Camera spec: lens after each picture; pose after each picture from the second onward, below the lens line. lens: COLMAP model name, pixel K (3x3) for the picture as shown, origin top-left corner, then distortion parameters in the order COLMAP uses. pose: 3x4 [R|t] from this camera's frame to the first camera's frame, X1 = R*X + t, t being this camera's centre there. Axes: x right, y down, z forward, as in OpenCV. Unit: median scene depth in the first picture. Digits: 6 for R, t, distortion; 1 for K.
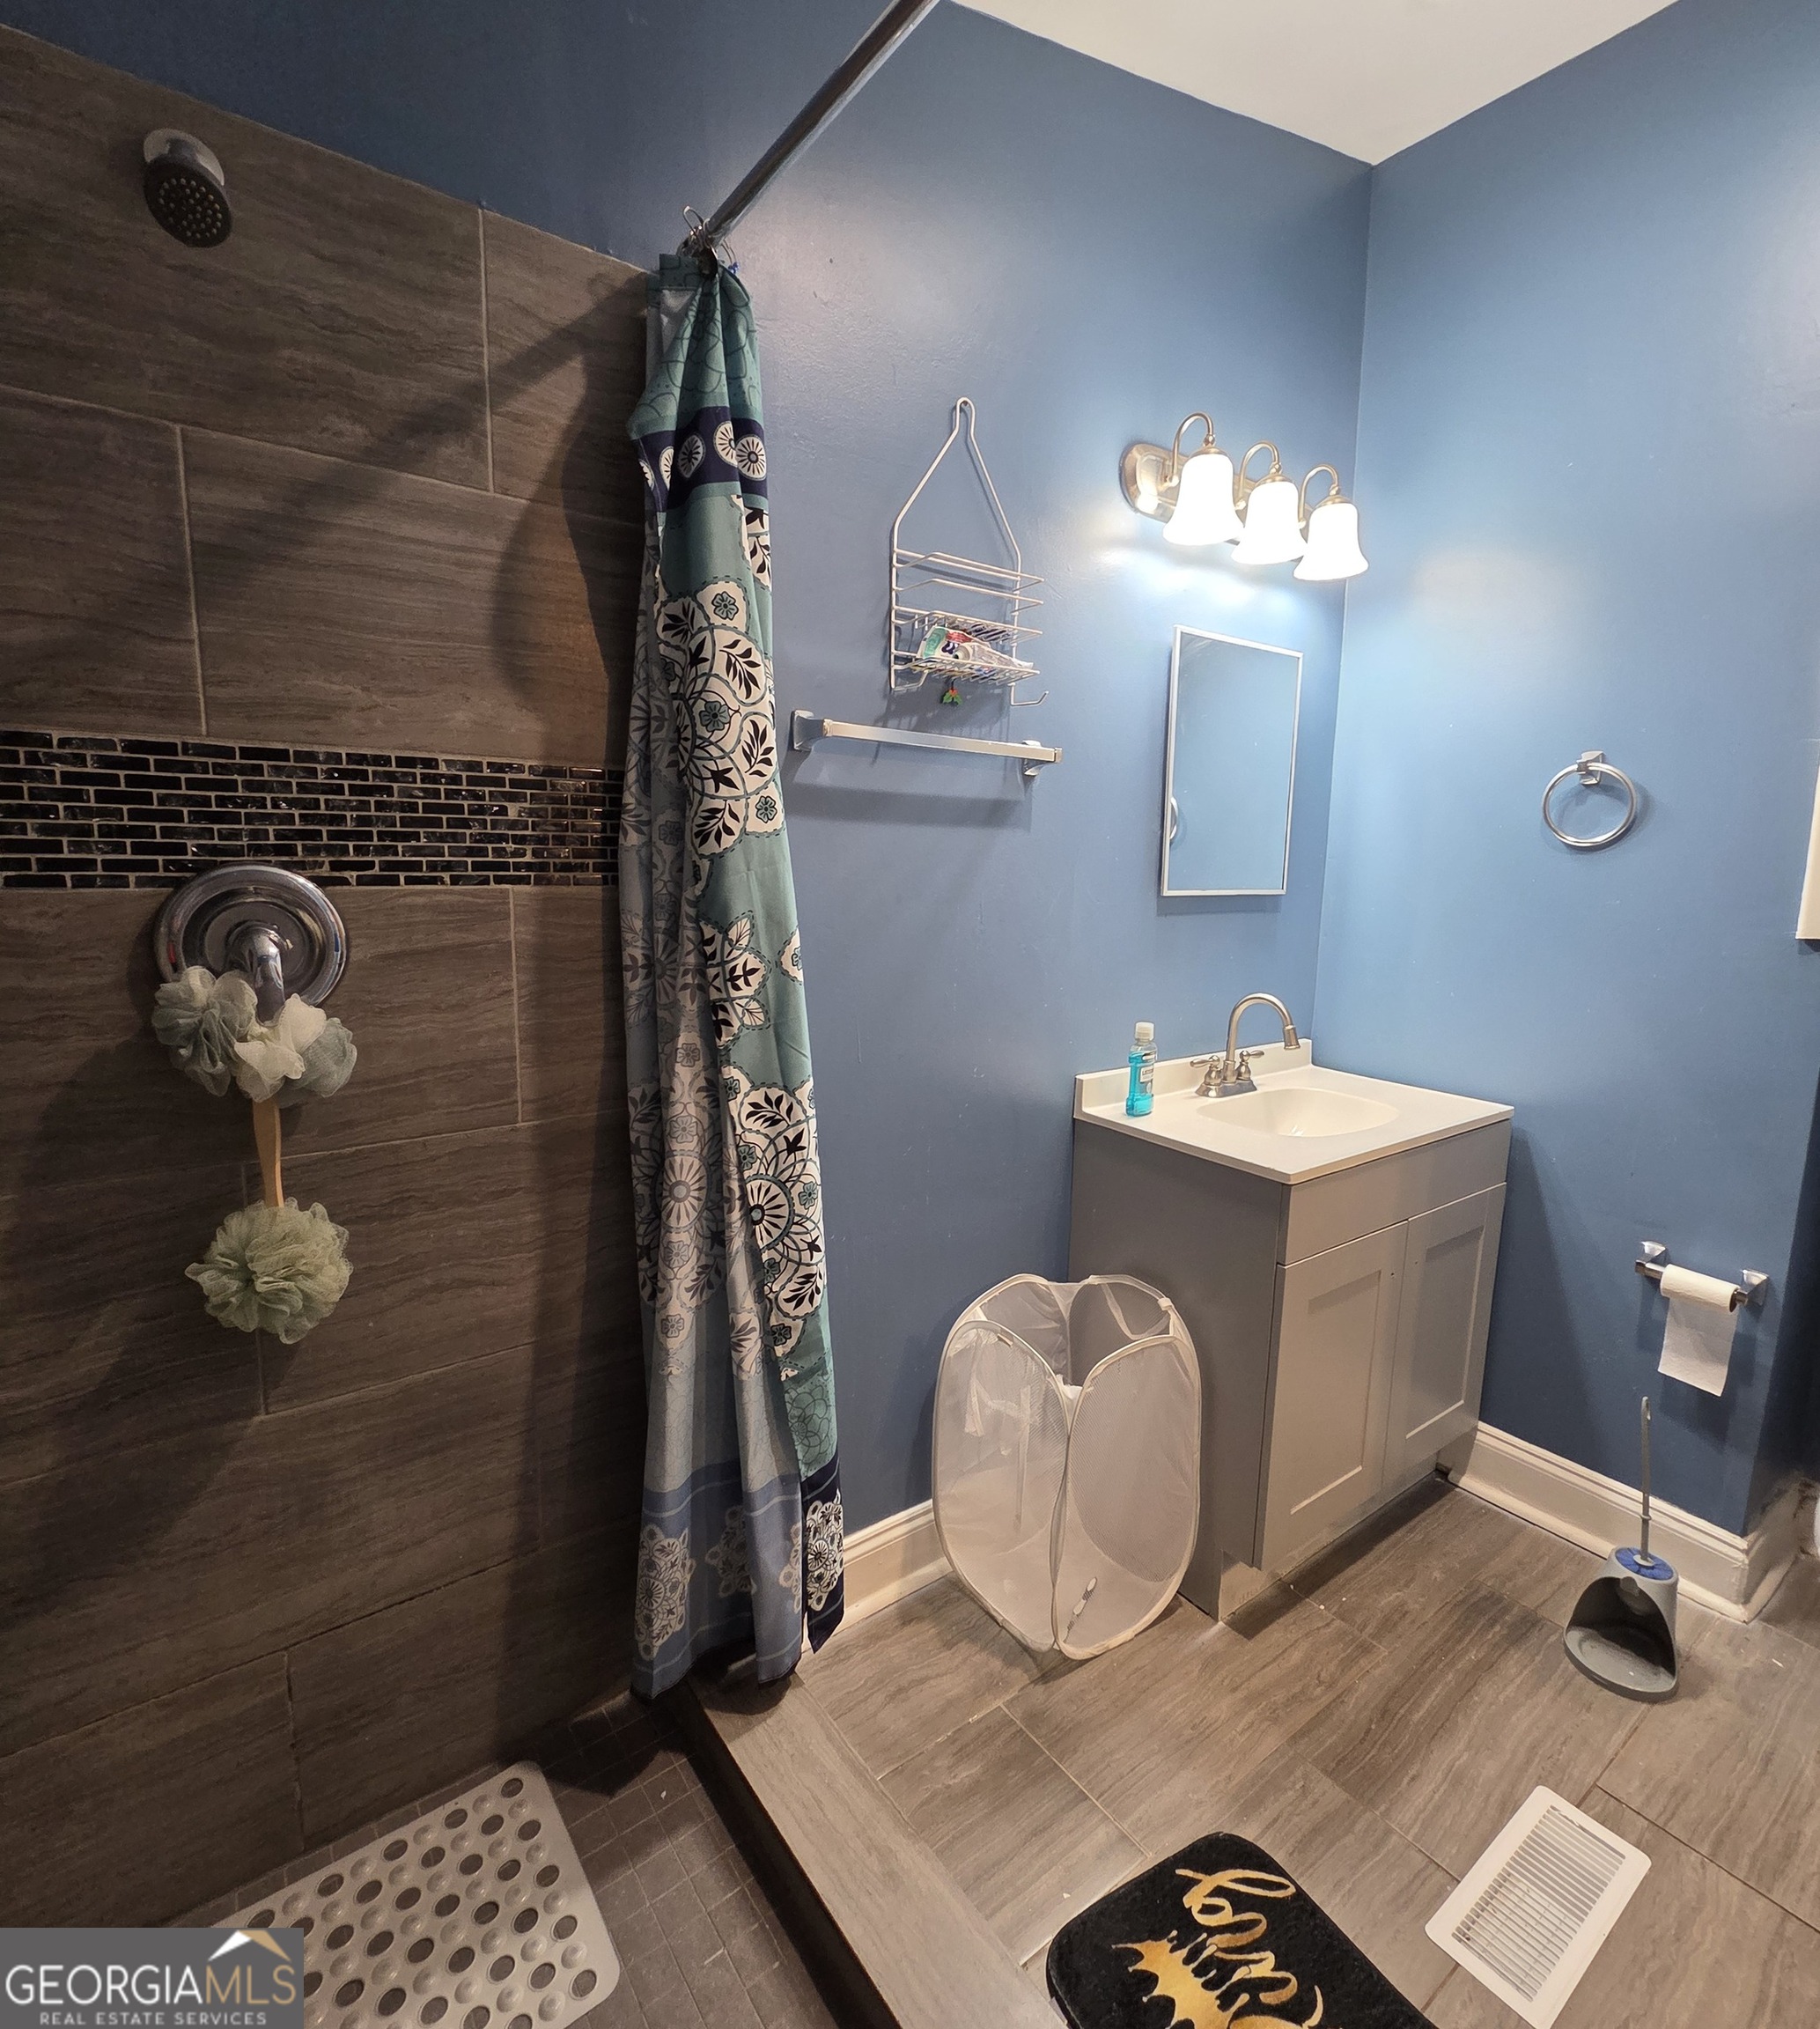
lens RADIAL K [[989.4, 0, 909.0], [0, 989.4, 998.9], [0, 0, 1]] dist [-0.004474, -0.001468]
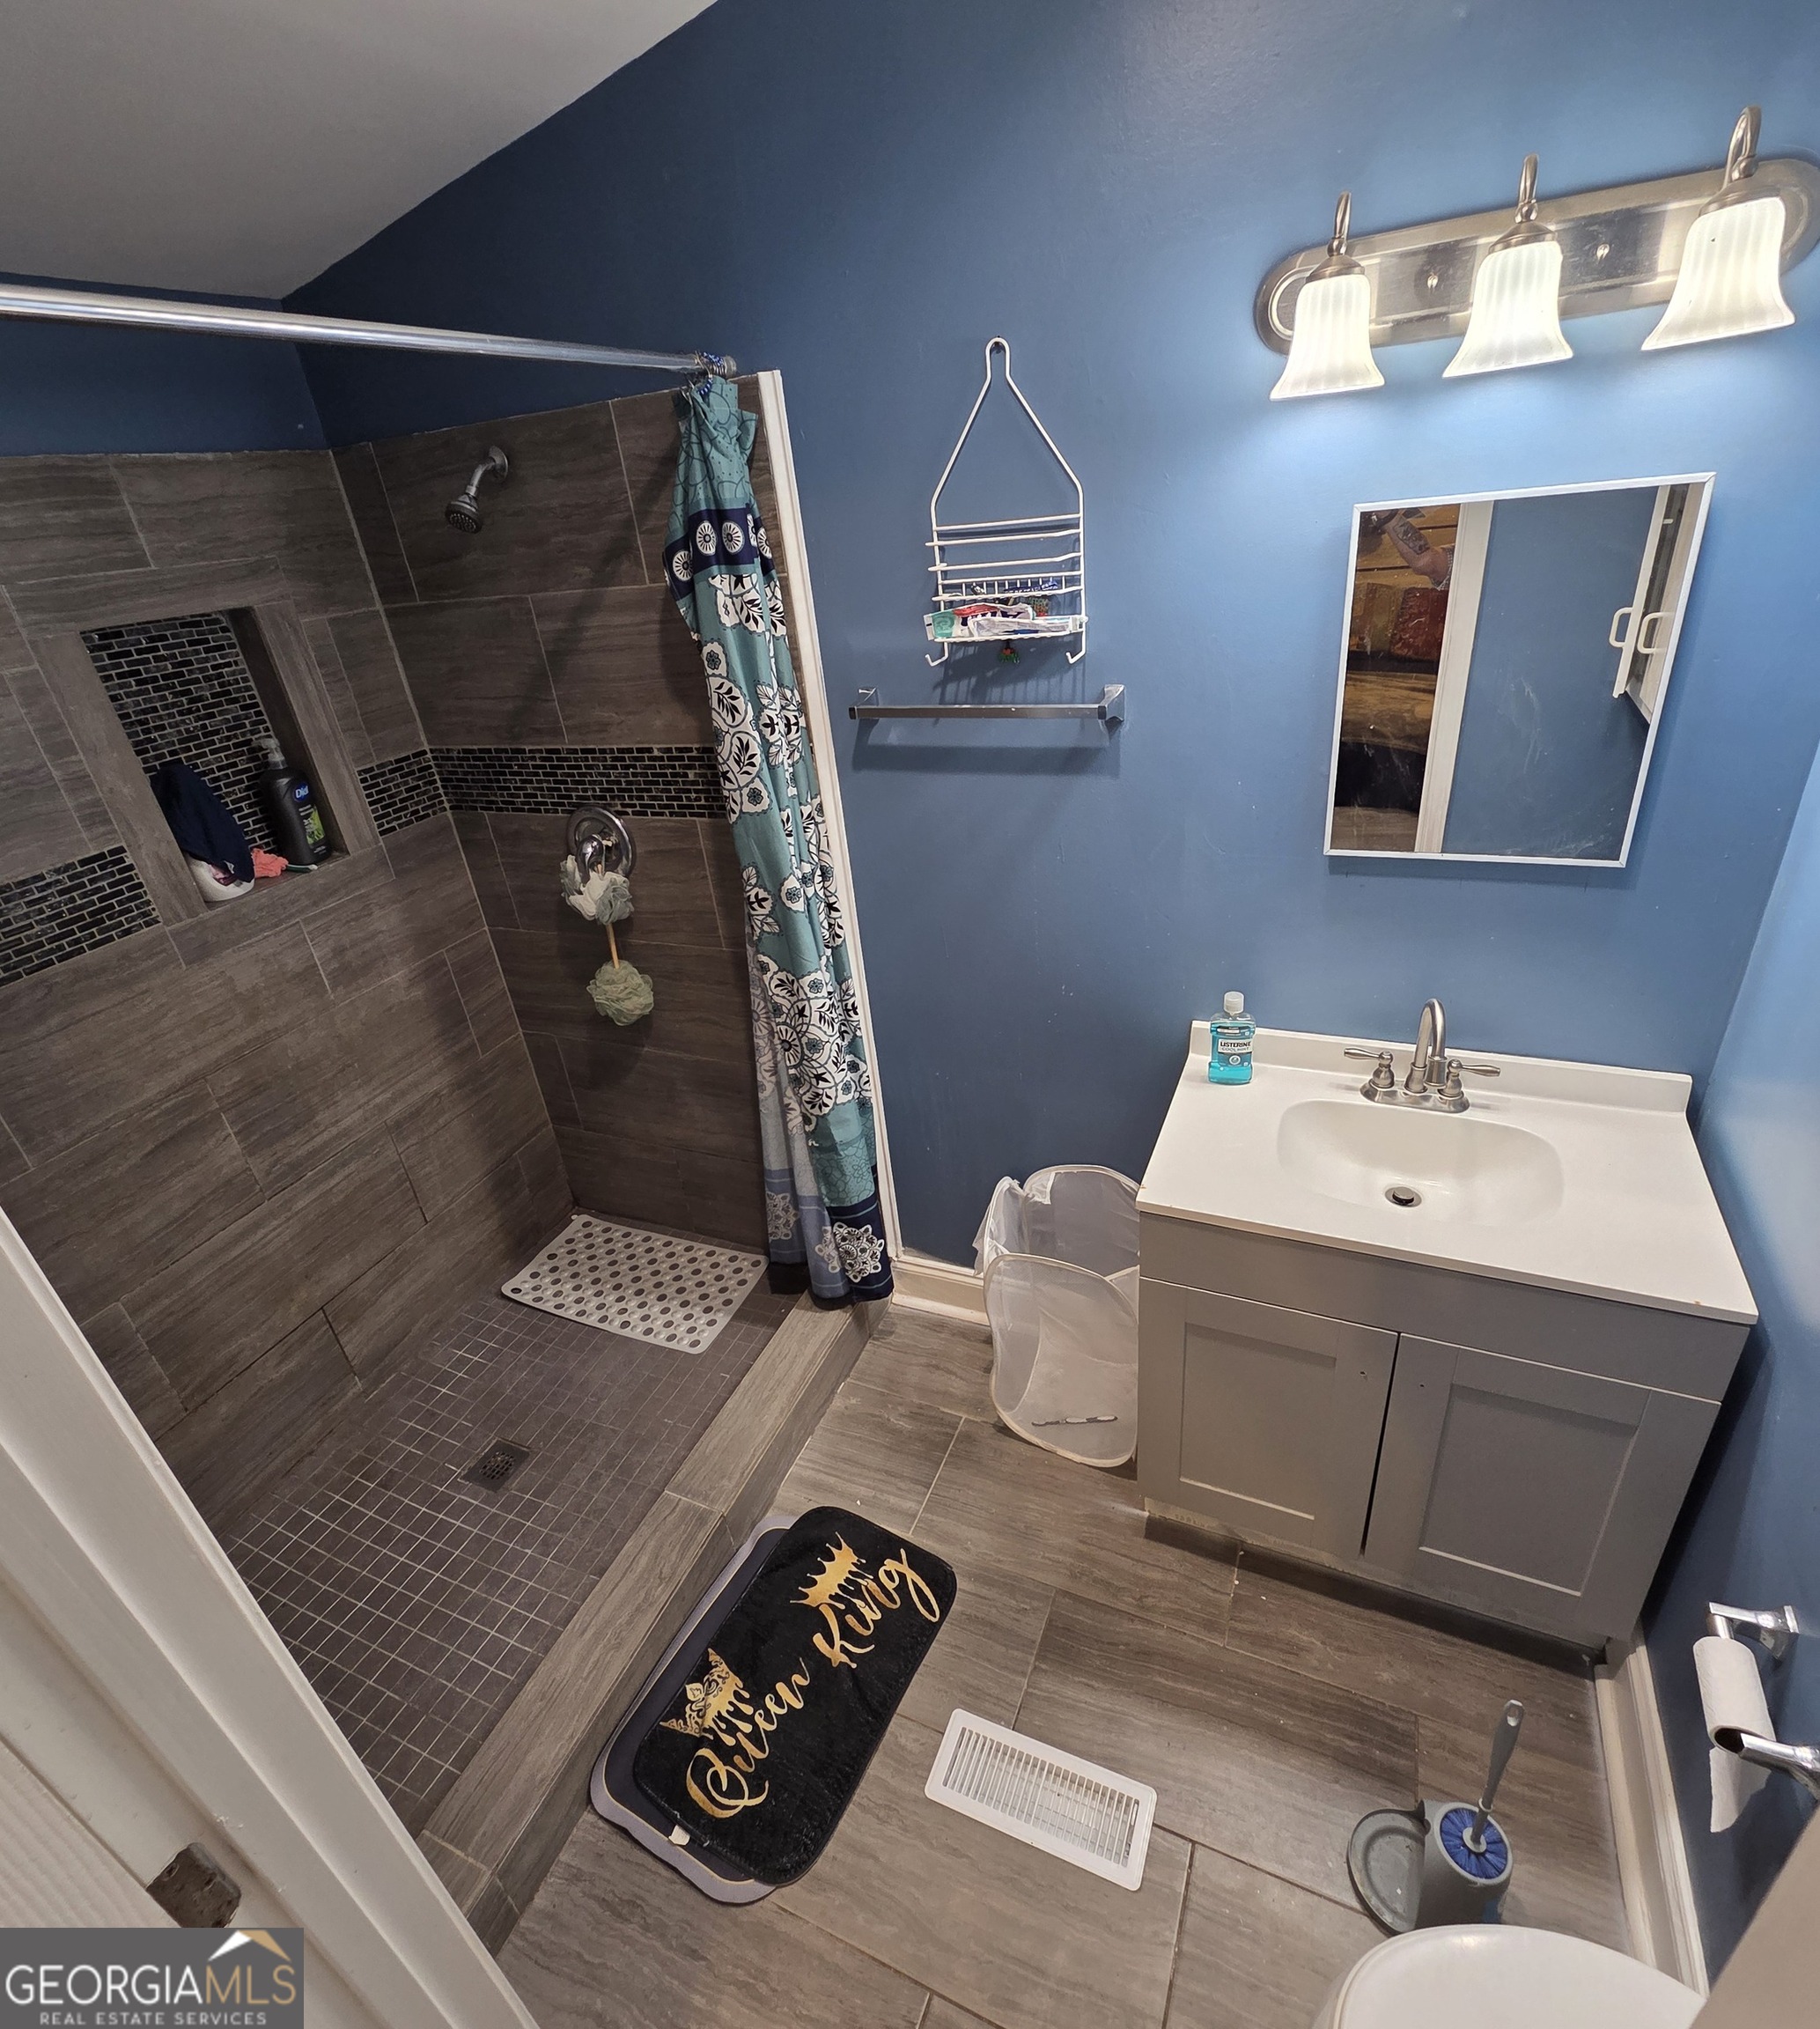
lens RADIAL K [[990.7, 0, 923.5], [0, 990.7, 998.5], [0, 0, 1]] dist [0.002462, -0.008799]
pose [[0.500105, 0.332106, -0.799750, 1.270964], [-0.019592, 0.927640, 0.372962, -0.473826], [0.865743, -0.170852, 0.470424, 0.484471]]
